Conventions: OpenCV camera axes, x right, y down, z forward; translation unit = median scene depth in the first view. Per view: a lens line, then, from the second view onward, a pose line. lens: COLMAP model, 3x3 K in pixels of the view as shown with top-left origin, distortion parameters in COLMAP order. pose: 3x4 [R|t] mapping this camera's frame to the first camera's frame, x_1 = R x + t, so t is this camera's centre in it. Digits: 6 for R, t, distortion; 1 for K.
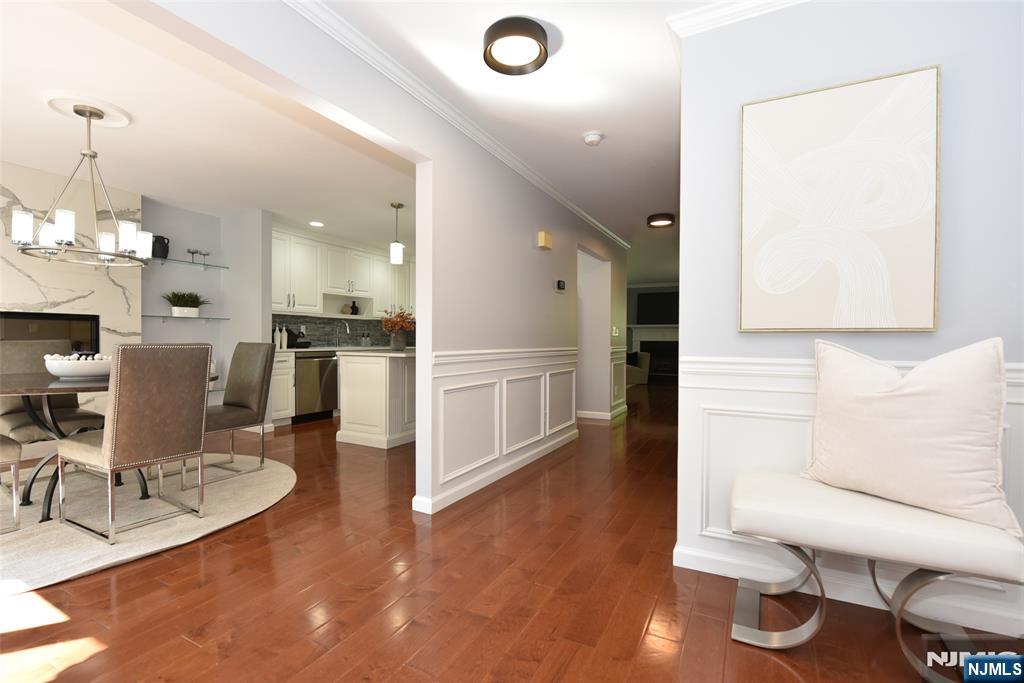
lens RADIAL K [[448.5, 0, 514.7], [0, 448.5, 337.3], [0, 0, 1]] dist [-0.001038, -0.000108]
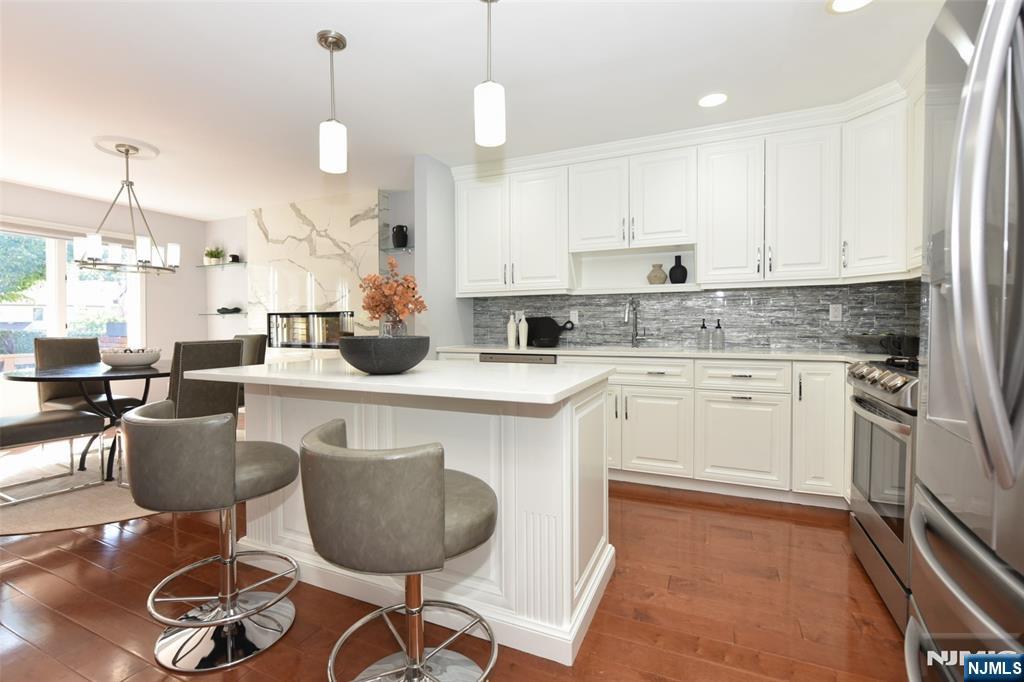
lens RADIAL K [[448.5, 0, 514.7], [0, 448.5, 336.8], [0, 0, 1]] dist [-0.001038, -0.000108]
pose [[0.054554, 0.025707, -0.998180, 0.142967], [0.010975, 0.999593, 0.026343, -0.007555], [0.998451, -0.012392, 0.054249, 0.903517]]
